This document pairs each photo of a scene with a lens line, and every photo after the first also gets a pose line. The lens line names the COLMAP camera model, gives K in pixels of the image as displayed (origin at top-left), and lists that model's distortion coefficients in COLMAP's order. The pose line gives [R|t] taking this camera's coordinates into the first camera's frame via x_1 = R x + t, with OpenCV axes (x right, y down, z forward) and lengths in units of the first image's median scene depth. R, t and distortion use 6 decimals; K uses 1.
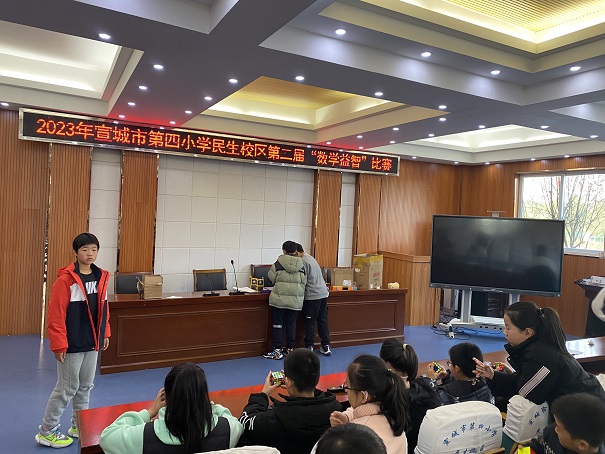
lens RADIAL K [[462.5, 0, 300.8], [0, 462.5, 227.6], [0, 0, 1]] dist [-0.017493, -0.011692]
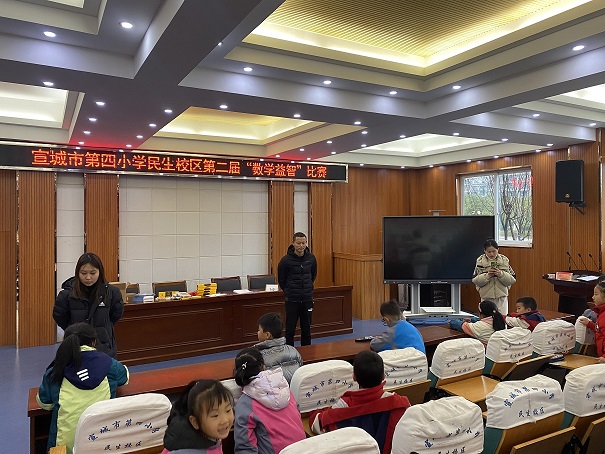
lens RADIAL K [[462.5, 0, 305.1], [0, 462.5, 223.4], [0, 0, 1]] dist [-0.017493, -0.011692]
pose [[0.998199, -0.053387, 0.027369, 0.097084], [0.053997, 0.998298, -0.022048, 0.003971], [-0.026145, 0.023486, 0.999382, -0.101995]]
